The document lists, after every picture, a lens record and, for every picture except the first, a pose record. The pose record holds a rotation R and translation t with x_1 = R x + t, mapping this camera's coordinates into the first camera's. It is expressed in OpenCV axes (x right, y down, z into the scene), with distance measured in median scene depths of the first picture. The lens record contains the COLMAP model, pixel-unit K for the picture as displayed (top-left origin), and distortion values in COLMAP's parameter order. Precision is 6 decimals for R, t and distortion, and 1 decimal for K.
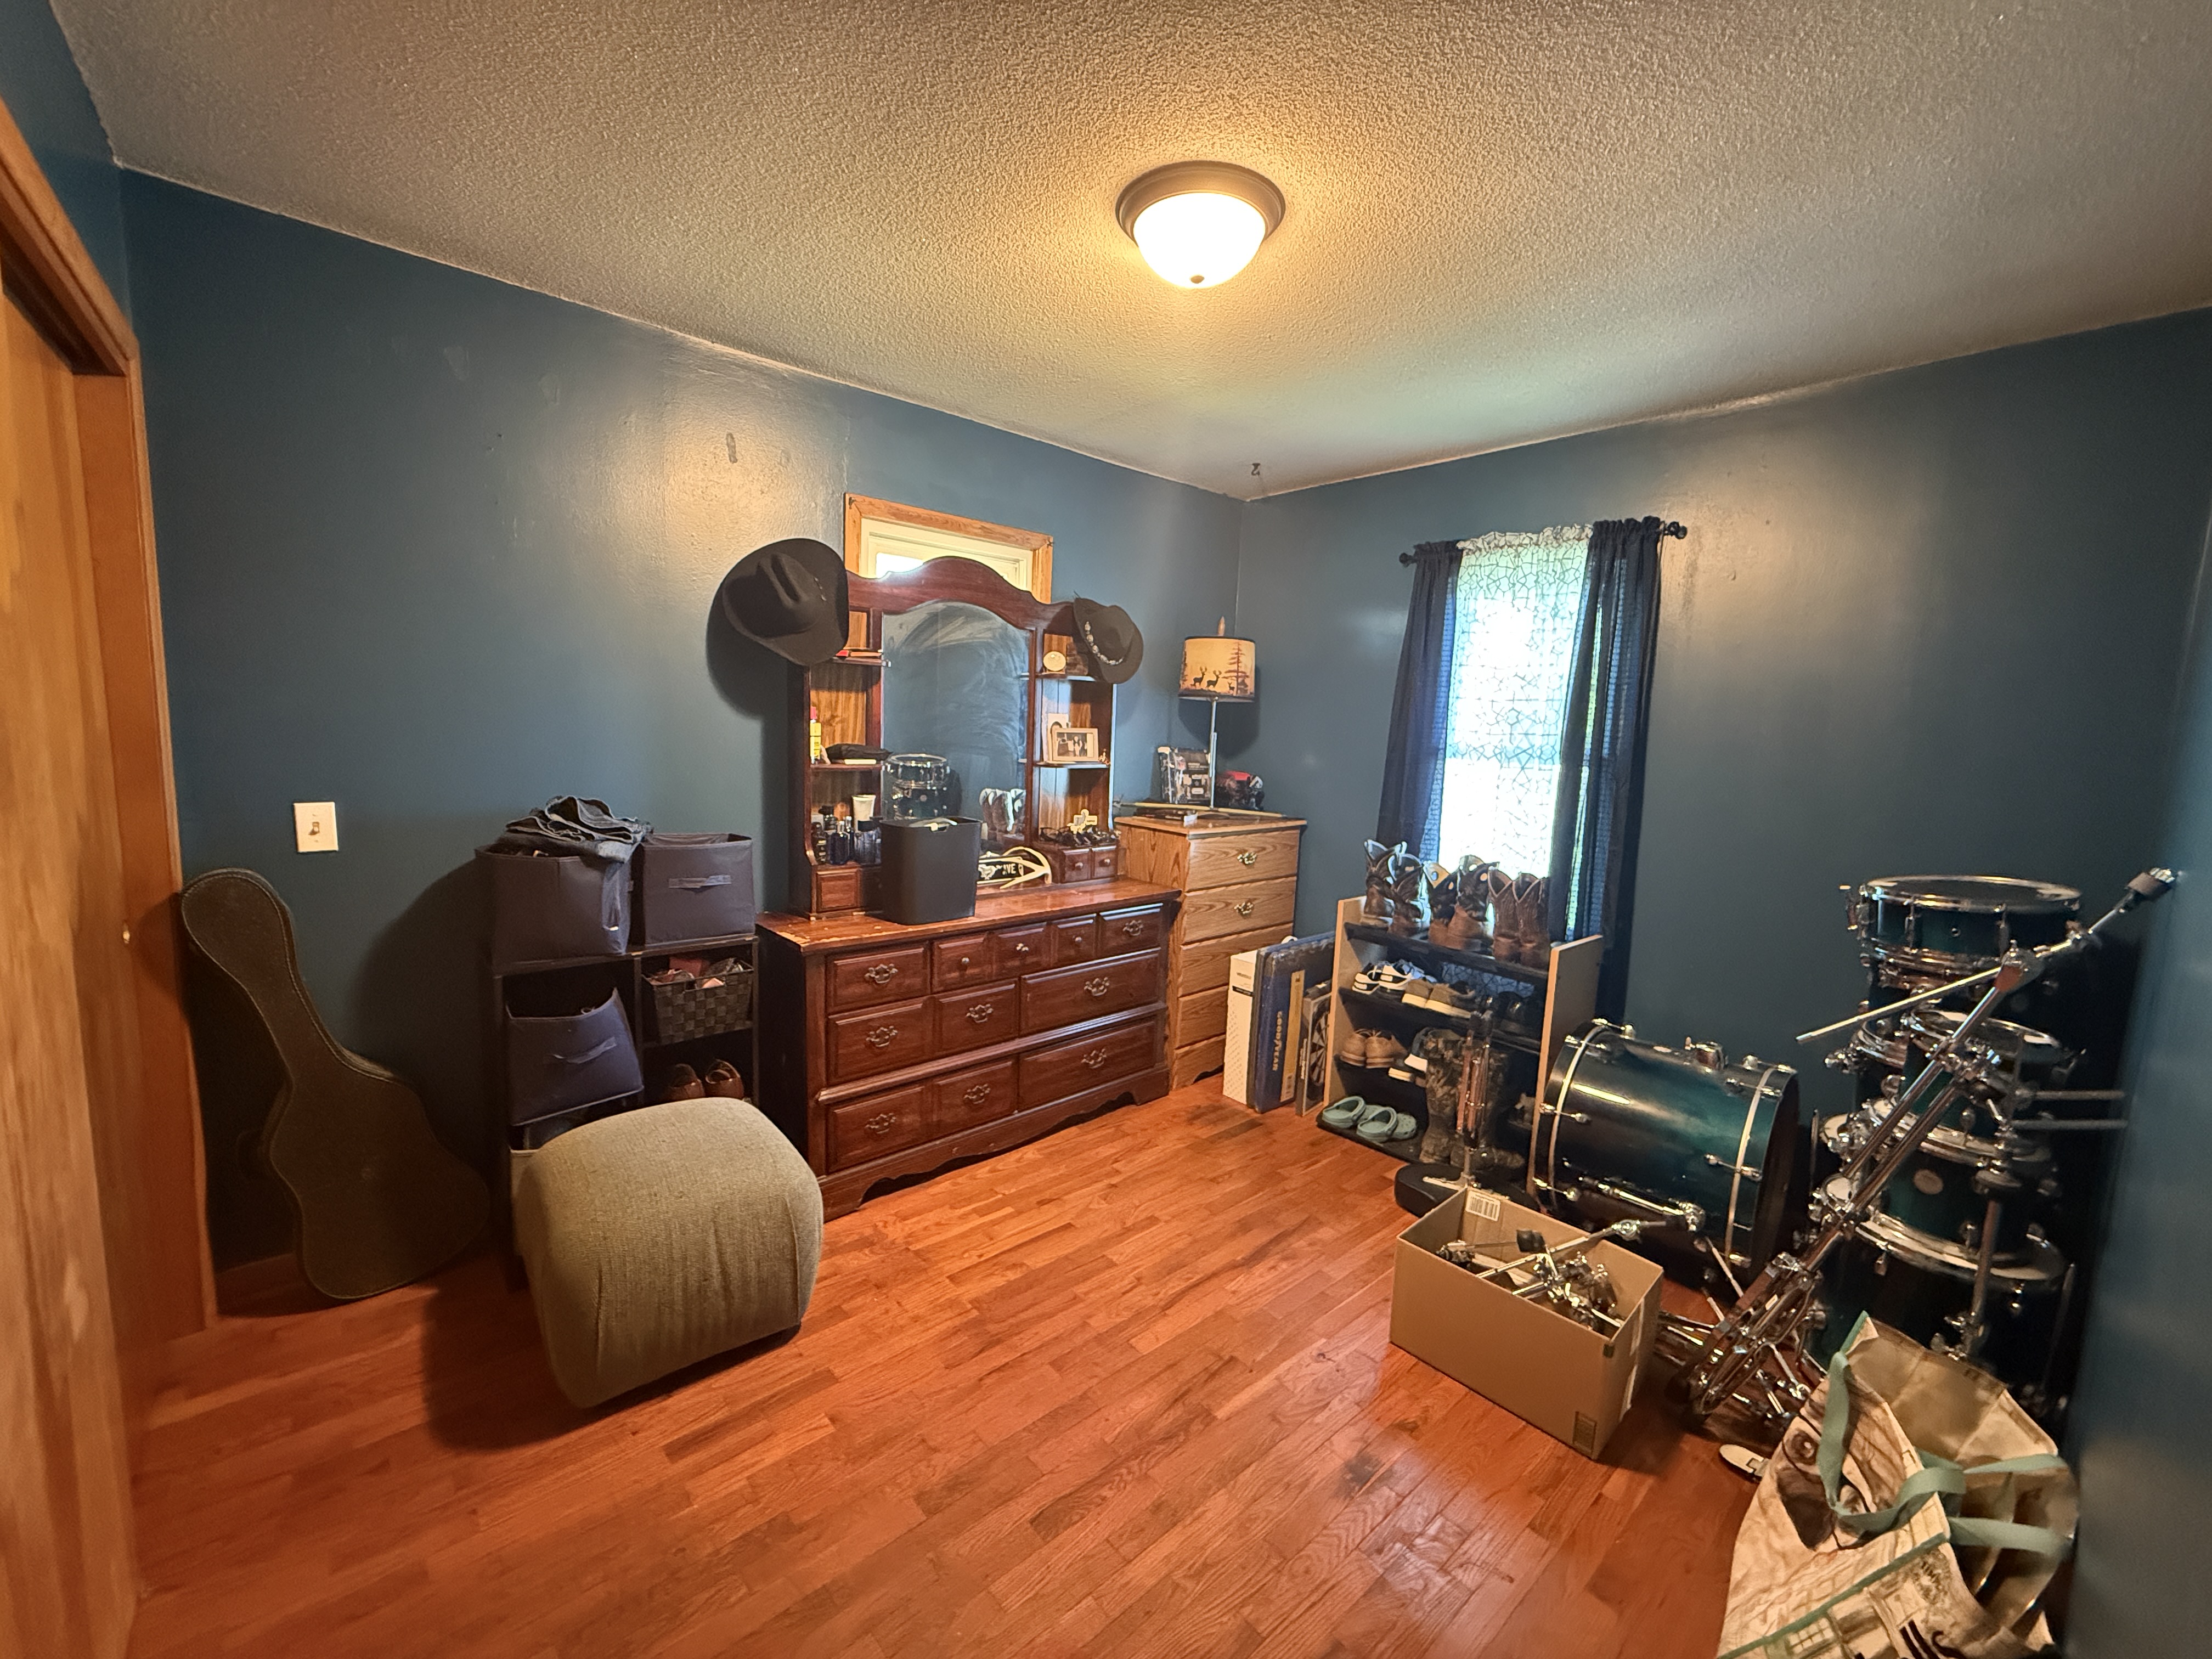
lens RADIAL K [[880.5, 0, 1106.0], [0, 880.5, 829.5], [0, 0, 1]] dist [0.000385, 0.000044]
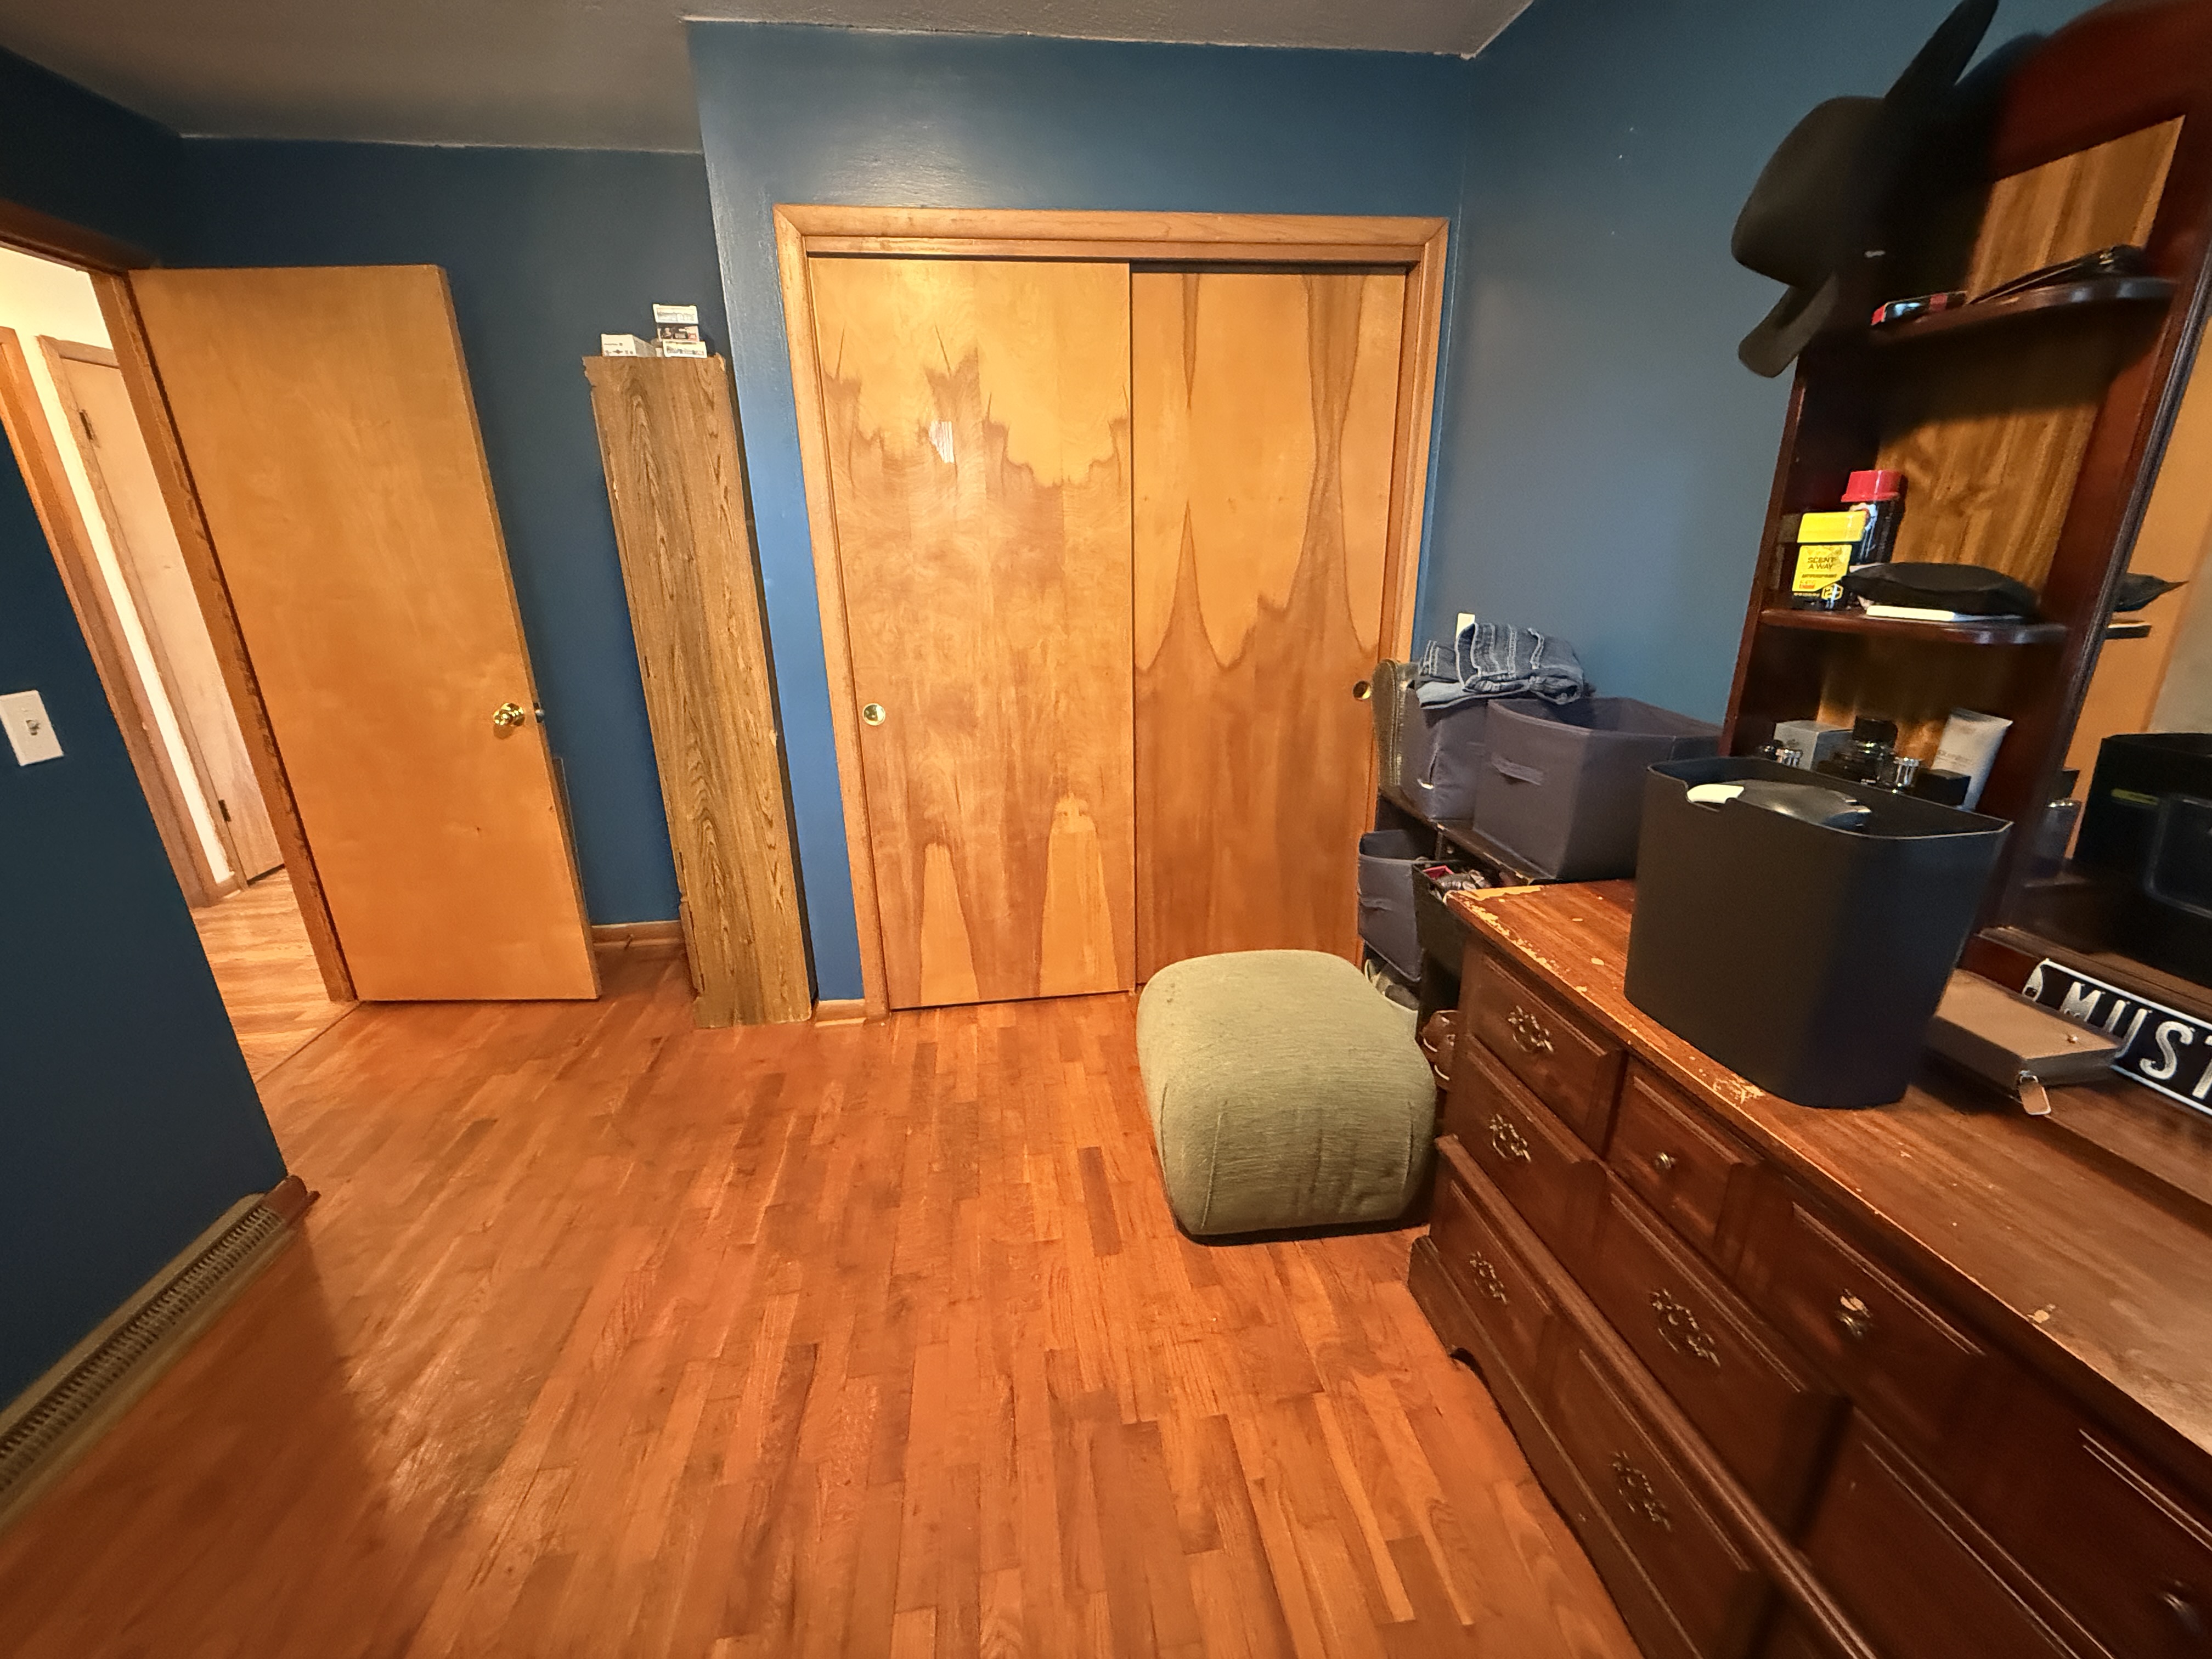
lens RADIAL K [[880.5, 0, 1106.0], [0, 880.5, 829.5], [0, 0, 1]] dist [0.000385, 0.000044]
pose [[-0.549078, 0.232886, -0.802669, 0.303239], [-0.106285, 0.933139, 0.343446, -0.108335], [0.828985, 0.273890, -0.487614, 1.204204]]
